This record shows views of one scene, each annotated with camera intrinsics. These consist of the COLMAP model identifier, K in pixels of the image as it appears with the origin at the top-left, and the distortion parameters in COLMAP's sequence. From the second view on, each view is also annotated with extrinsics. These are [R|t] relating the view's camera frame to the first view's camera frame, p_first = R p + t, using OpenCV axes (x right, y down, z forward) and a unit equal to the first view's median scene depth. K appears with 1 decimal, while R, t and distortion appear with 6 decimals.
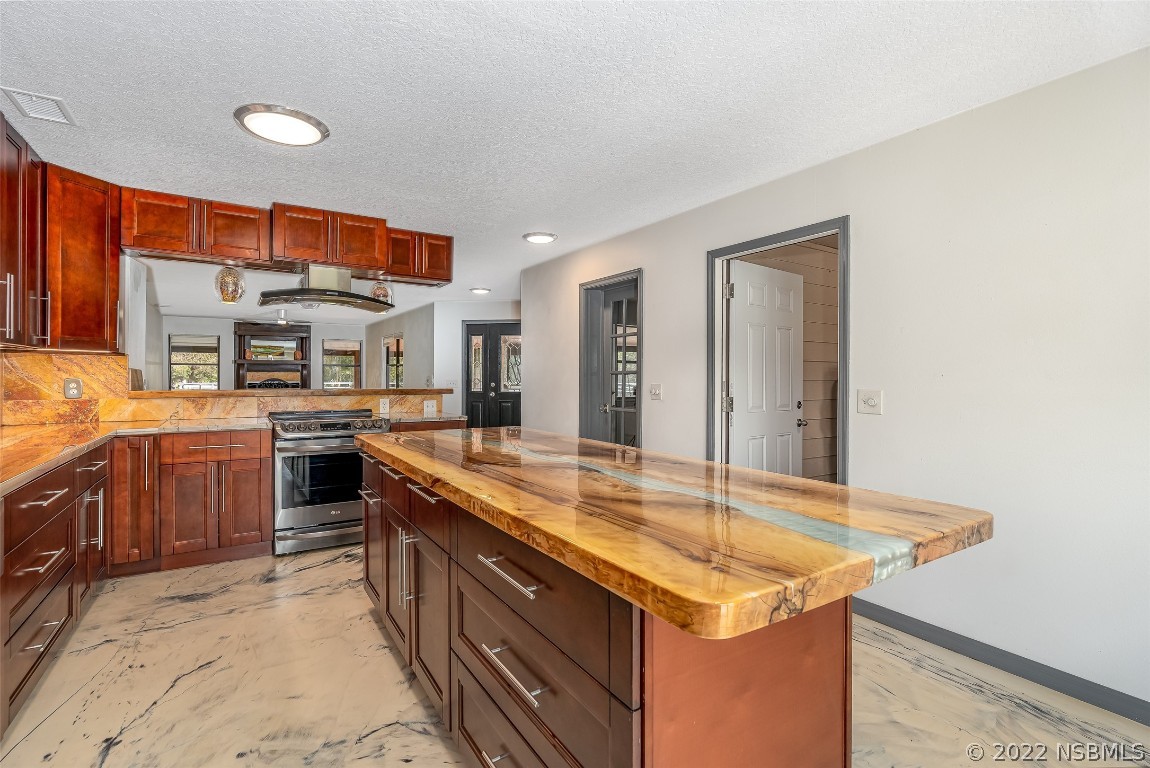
lens RADIAL K [[531.8, 0, 583.8], [0, 531.8, 380.6], [0, 0, 1]] dist [-0.002949, 0.001231]
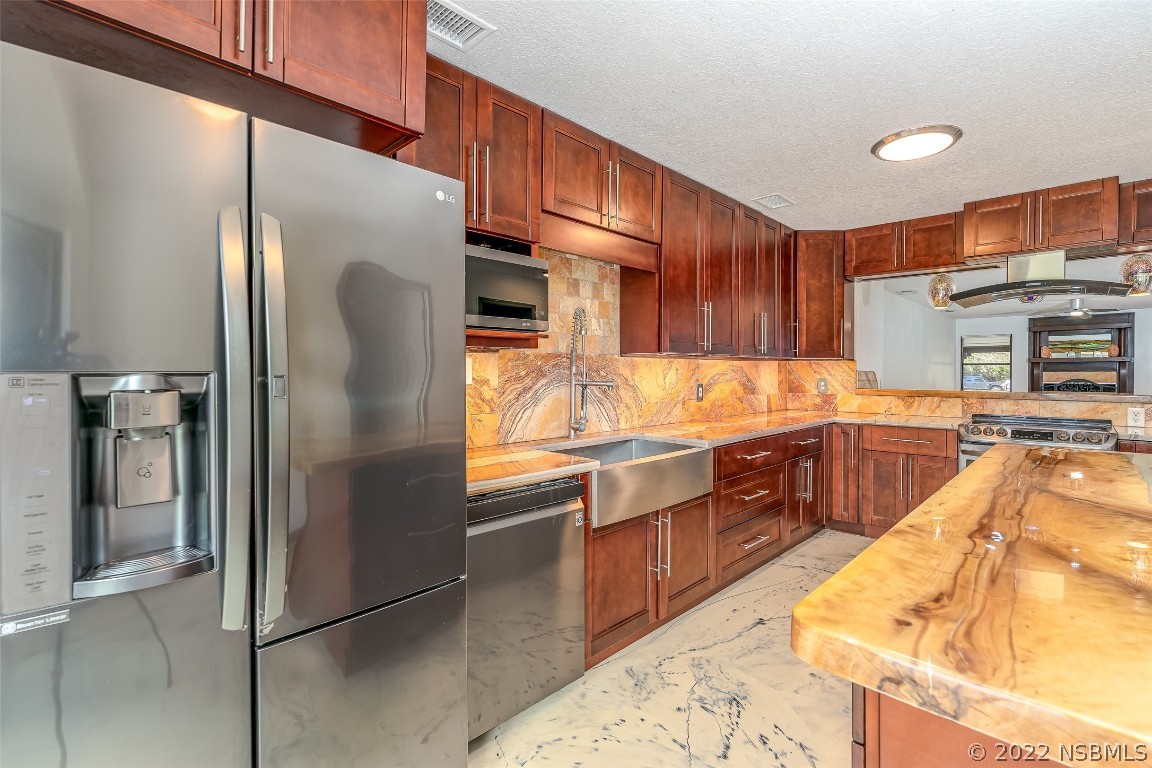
lens RADIAL K [[532.7, 0, 584.8], [0, 532.7, 380.5], [0, 0, 1]] dist [-0.002949, 0.001231]
pose [[0.229441, 0.011973, -0.973249, 0.238430], [-0.010315, 0.999898, 0.009869, -0.005862], [0.973268, 0.007775, 0.229541, 0.083703]]
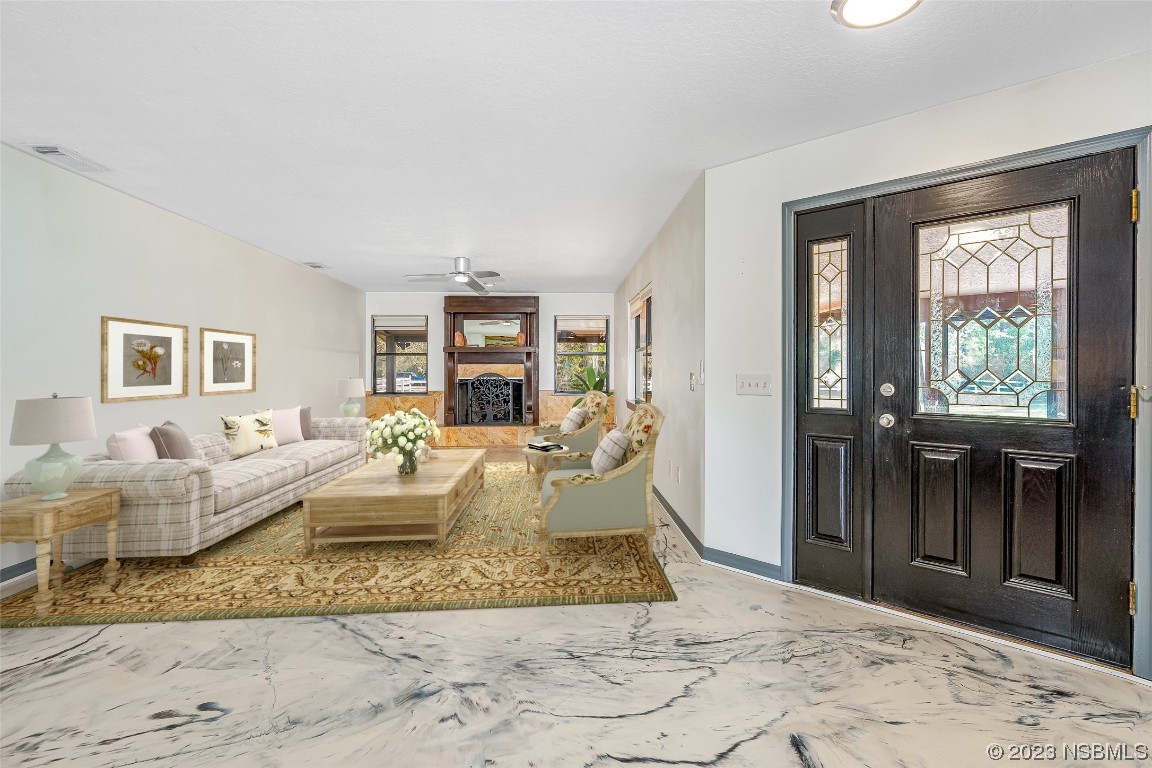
lens RADIAL K [[532.7, 0, 584.8], [0, 532.7, 380.5], [0, 0, 1]] dist [-0.002949, 0.001231]
pose [[0.859450, 0.004839, -0.511198, -0.391839], [-0.001293, 0.999973, 0.007293, 0.000986], [0.511219, -0.005607, 0.859432, 1.529088]]
